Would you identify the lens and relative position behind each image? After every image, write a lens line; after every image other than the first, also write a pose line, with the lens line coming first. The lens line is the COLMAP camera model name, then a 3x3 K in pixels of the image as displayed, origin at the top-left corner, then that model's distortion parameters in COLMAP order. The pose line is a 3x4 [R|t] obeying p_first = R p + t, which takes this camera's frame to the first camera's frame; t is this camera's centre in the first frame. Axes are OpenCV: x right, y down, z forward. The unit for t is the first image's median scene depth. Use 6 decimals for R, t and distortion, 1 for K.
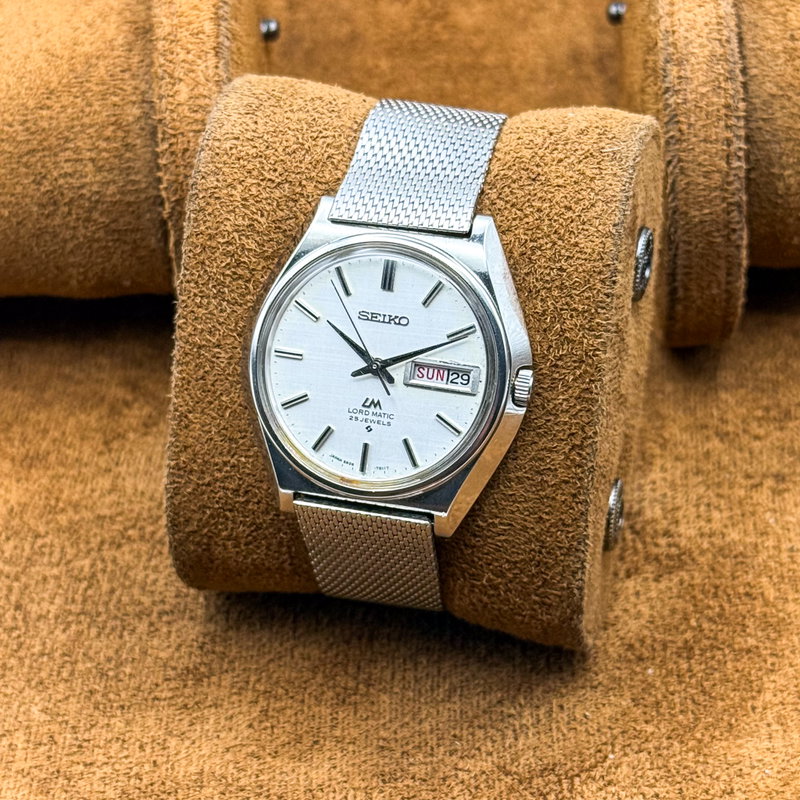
lens RADIAL K [[2310.5, 0, 399.9], [0, 2310.5, 403.6], [0, 0, 1]] dist [0.030627, 0.000000]
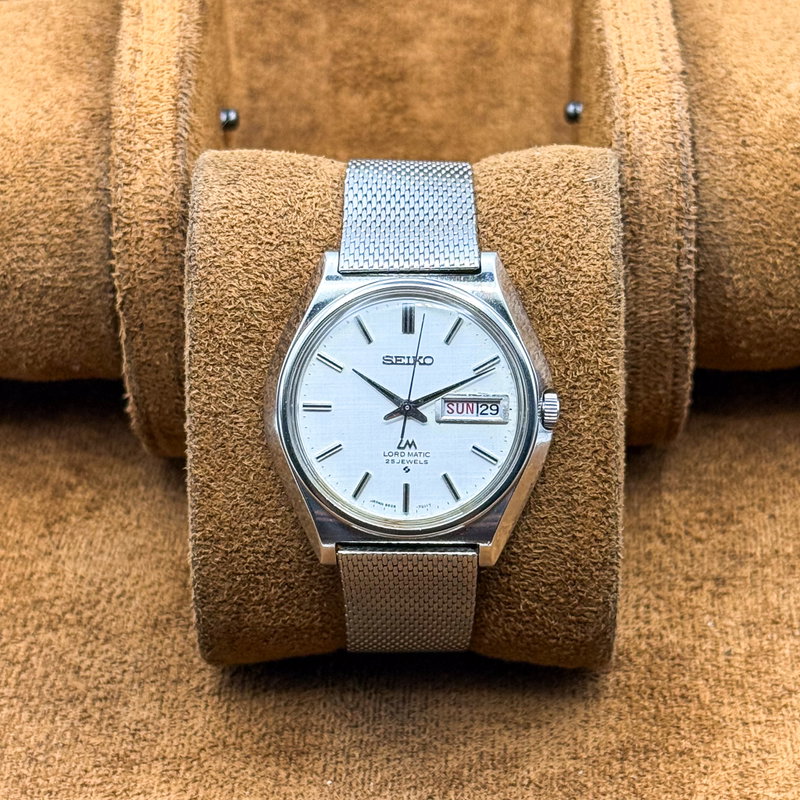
lens RADIAL K [[2310.5, 0, 393.7], [0, 2310.5, 401.1], [0, 0, 1]] dist [0.030627, 0.000000]
pose [[0.975793, -0.117265, 0.184601, -0.200761], [0.129775, 0.989894, -0.057169, 0.038014], [-0.176032, 0.079741, 0.981149, -0.003253]]
